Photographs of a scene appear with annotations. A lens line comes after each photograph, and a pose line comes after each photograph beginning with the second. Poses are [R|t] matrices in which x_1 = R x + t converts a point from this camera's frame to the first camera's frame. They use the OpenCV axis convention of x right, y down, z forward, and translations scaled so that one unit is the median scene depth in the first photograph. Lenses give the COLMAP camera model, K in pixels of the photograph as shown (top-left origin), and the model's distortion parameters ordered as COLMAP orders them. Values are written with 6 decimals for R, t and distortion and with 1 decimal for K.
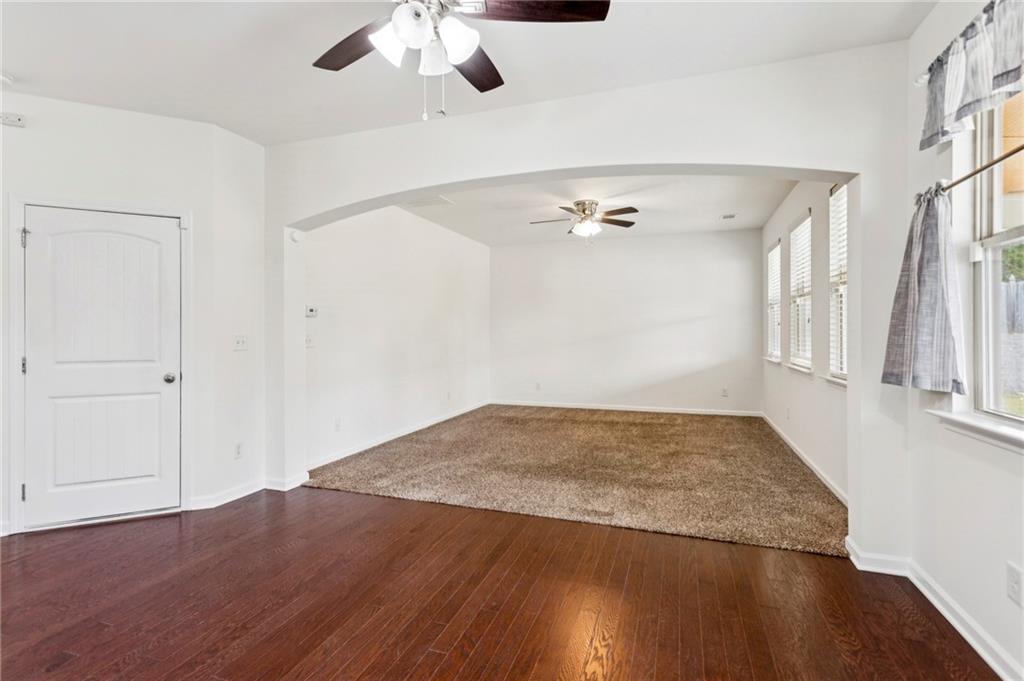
lens RADIAL K [[485.5, 0, 510.7], [0, 485.5, 339.8], [0, 0, 1]] dist [0.002776, 0.000351]
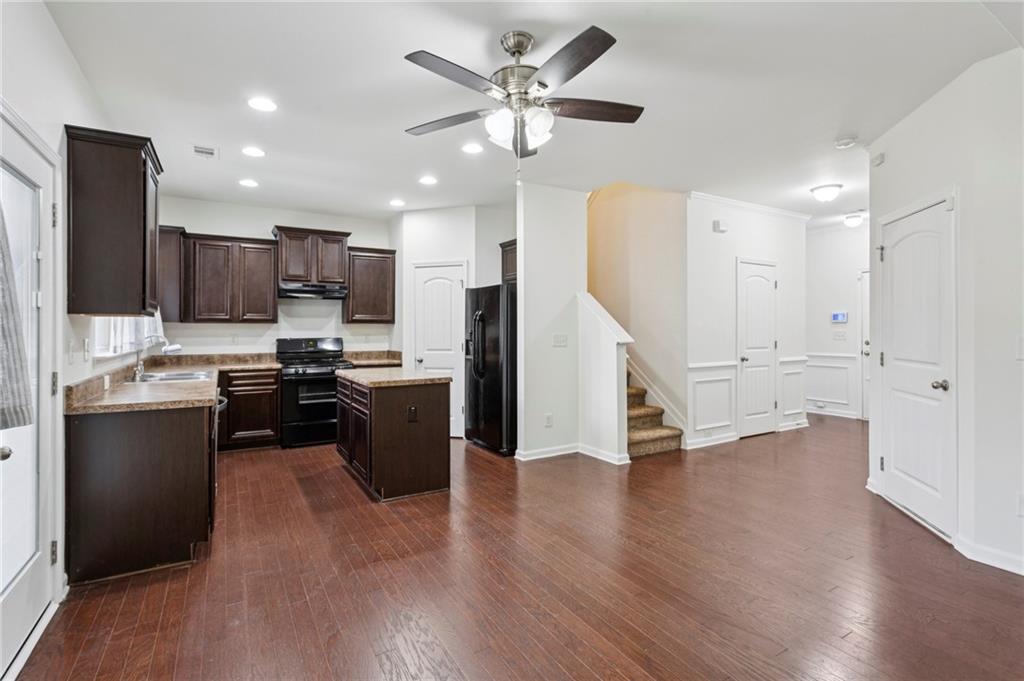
lens RADIAL K [[485.5, 0, 511.9], [0, 485.5, 332.5], [0, 0, 1]] dist [0.002776, 0.000351]
pose [[-0.651097, 0.009168, -0.758939, 0.631201], [0.001066, 0.999937, 0.011164, -0.035047], [0.758993, 0.006460, -0.651066, 1.316437]]
